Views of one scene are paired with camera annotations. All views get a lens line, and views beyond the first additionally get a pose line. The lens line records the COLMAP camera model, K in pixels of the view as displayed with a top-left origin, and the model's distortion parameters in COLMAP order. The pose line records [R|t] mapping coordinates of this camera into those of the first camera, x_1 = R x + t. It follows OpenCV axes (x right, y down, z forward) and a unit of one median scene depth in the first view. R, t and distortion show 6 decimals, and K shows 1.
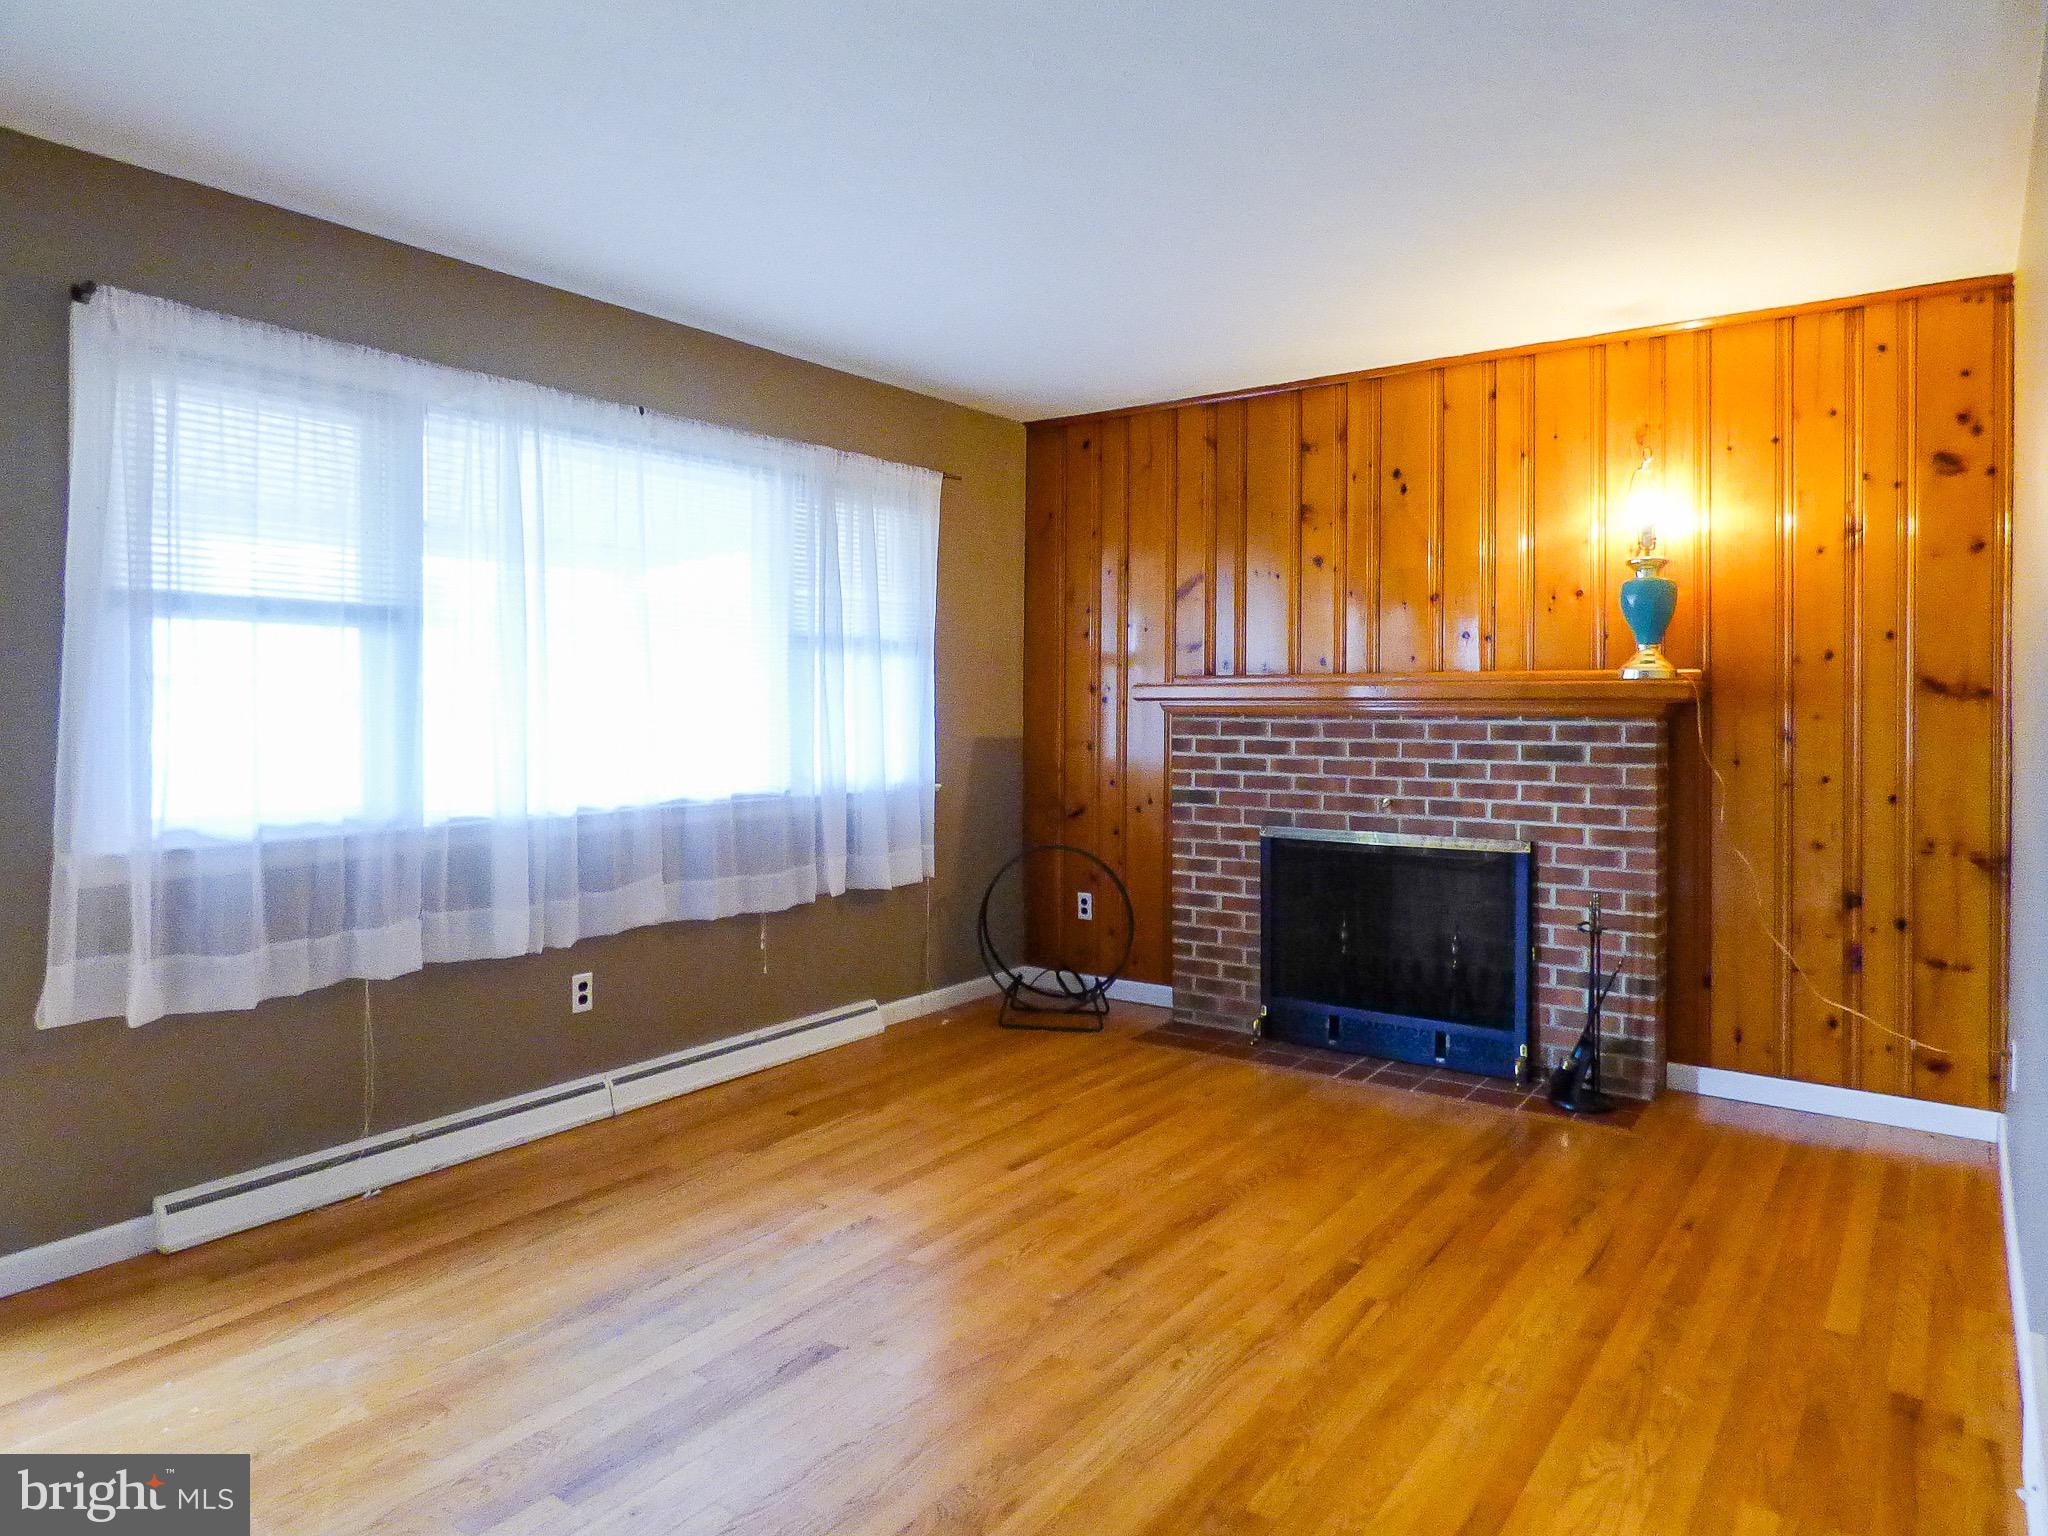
lens RADIAL K [[1294.3, 0, 1020.6], [0, 1294.3, 706.8], [0, 0, 1]] dist [-0.030451, 0.000791]
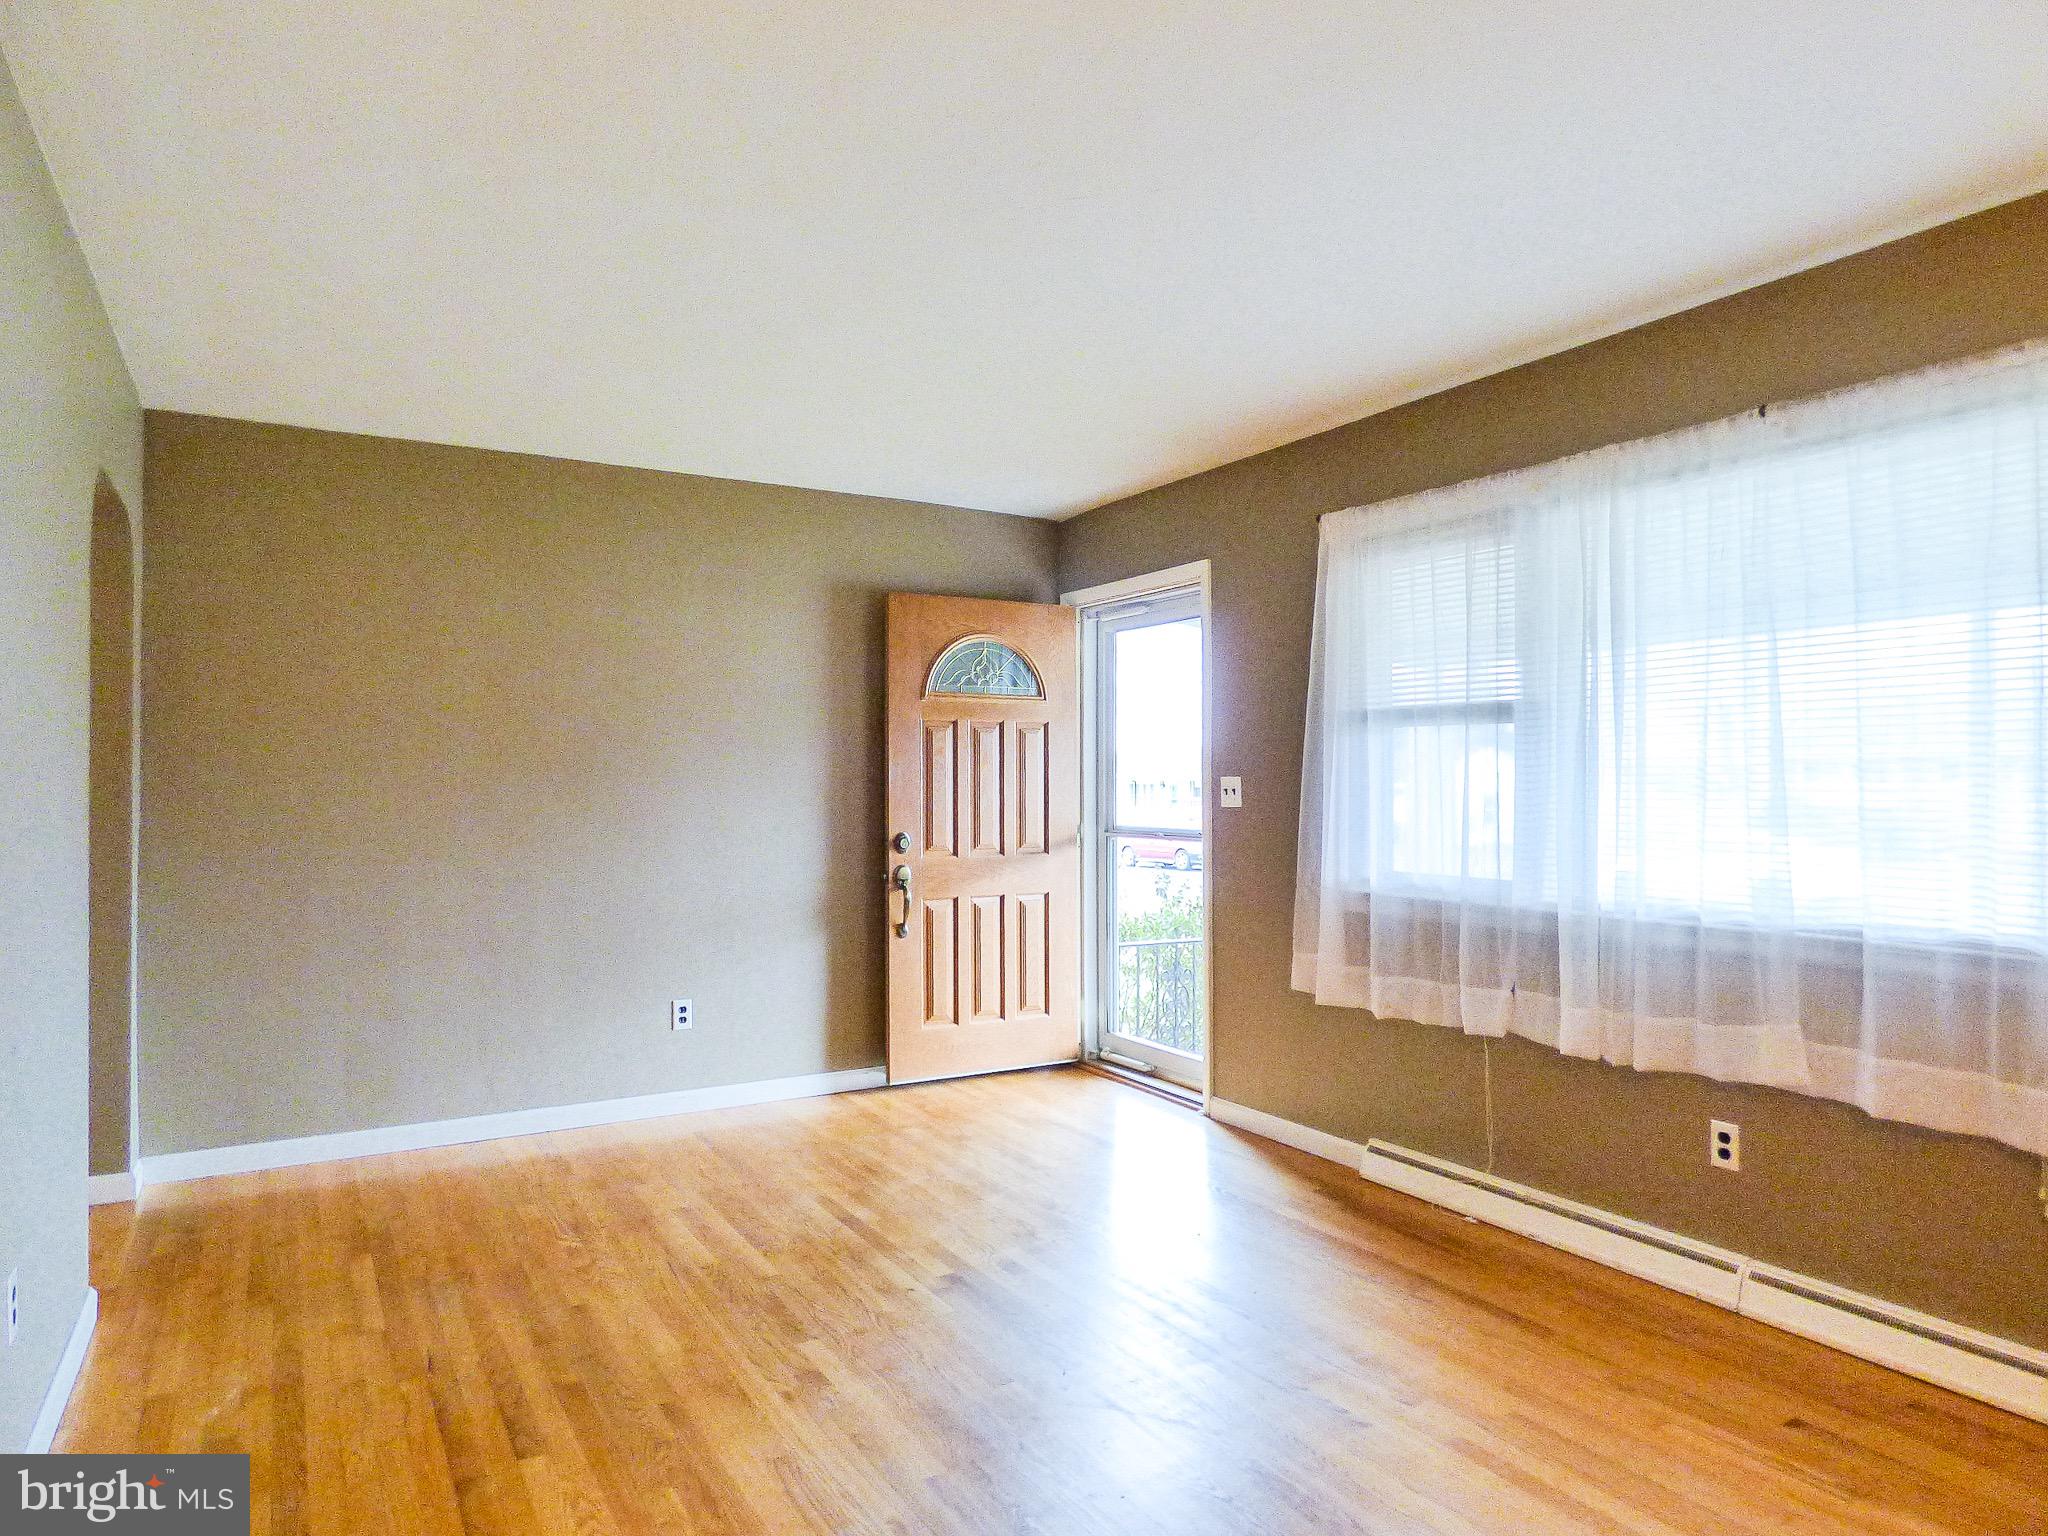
lens RADIAL K [[1261.9, 0, 1024.0], [0, 1261.9, 768.0], [0, 0, 1]] dist [-0.006964, -0.000623]
pose [[-0.402725, -0.006199, -0.915300, 0.525998], [-0.000837, 0.999979, -0.006404, -0.011758], [0.915321, -0.001813, -0.402722, 0.837413]]
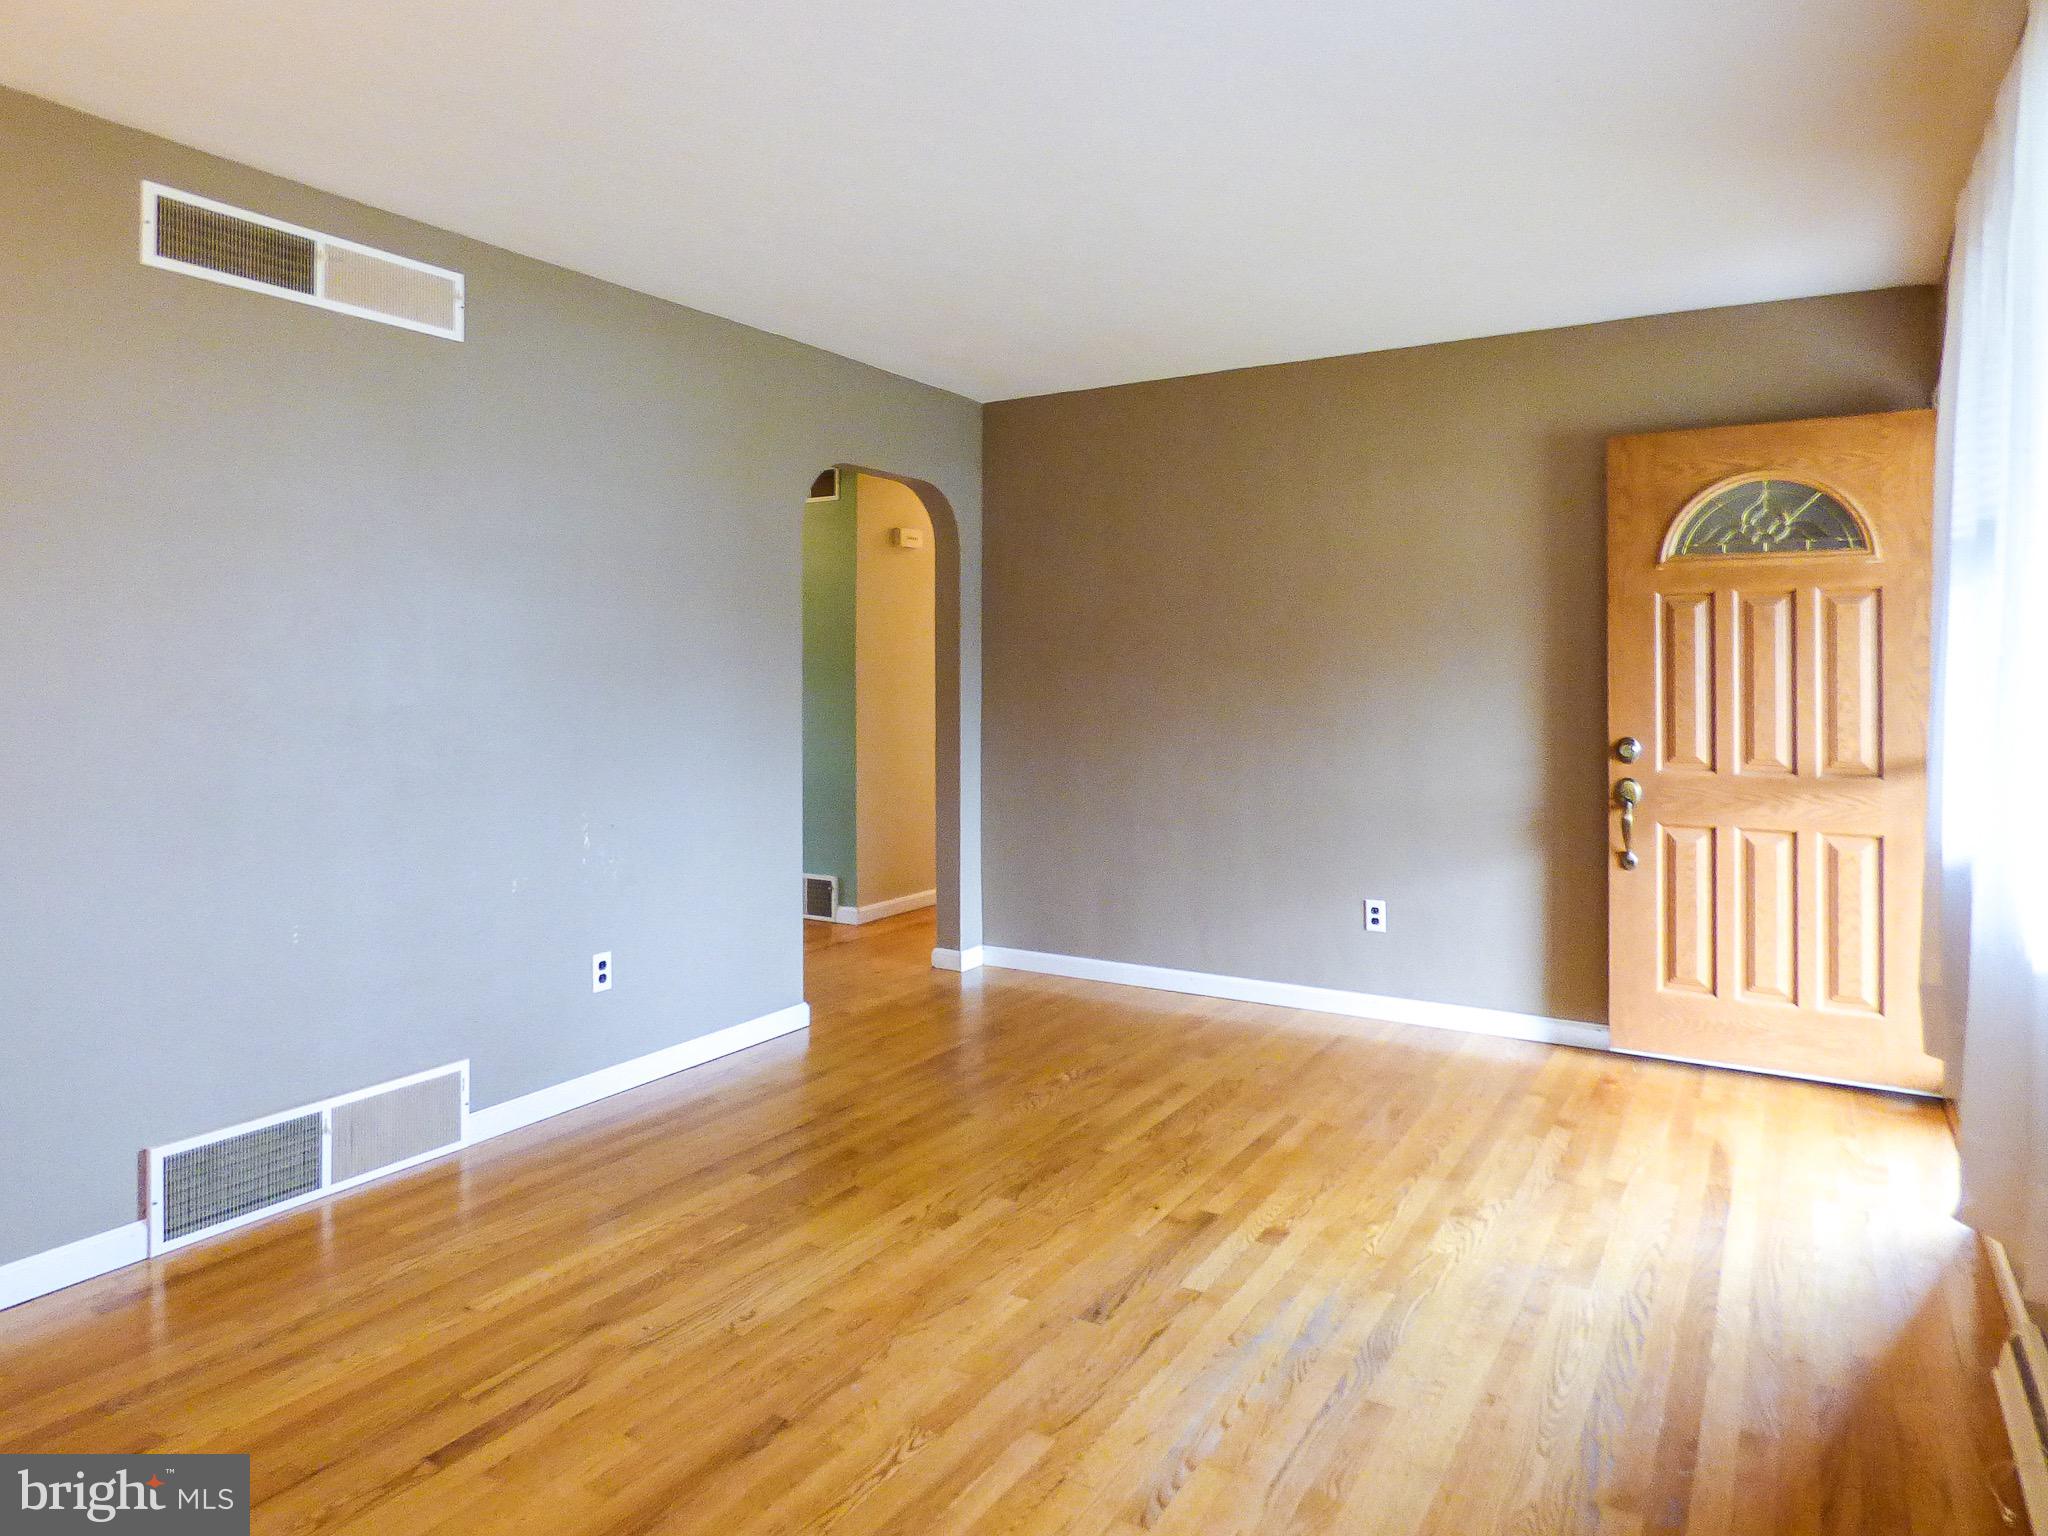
lens RADIAL K [[1288.2, 0, 1020.0], [0, 1288.2, 678.4], [0, 0, 1]] dist [-0.002015, -0.000594]
pose [[-0.996610, -0.000271, -0.082265, -0.006165], [-0.000486, 0.999996, 0.002601, -0.004710], [0.082264, 0.002632, -0.996607, 1.191593]]
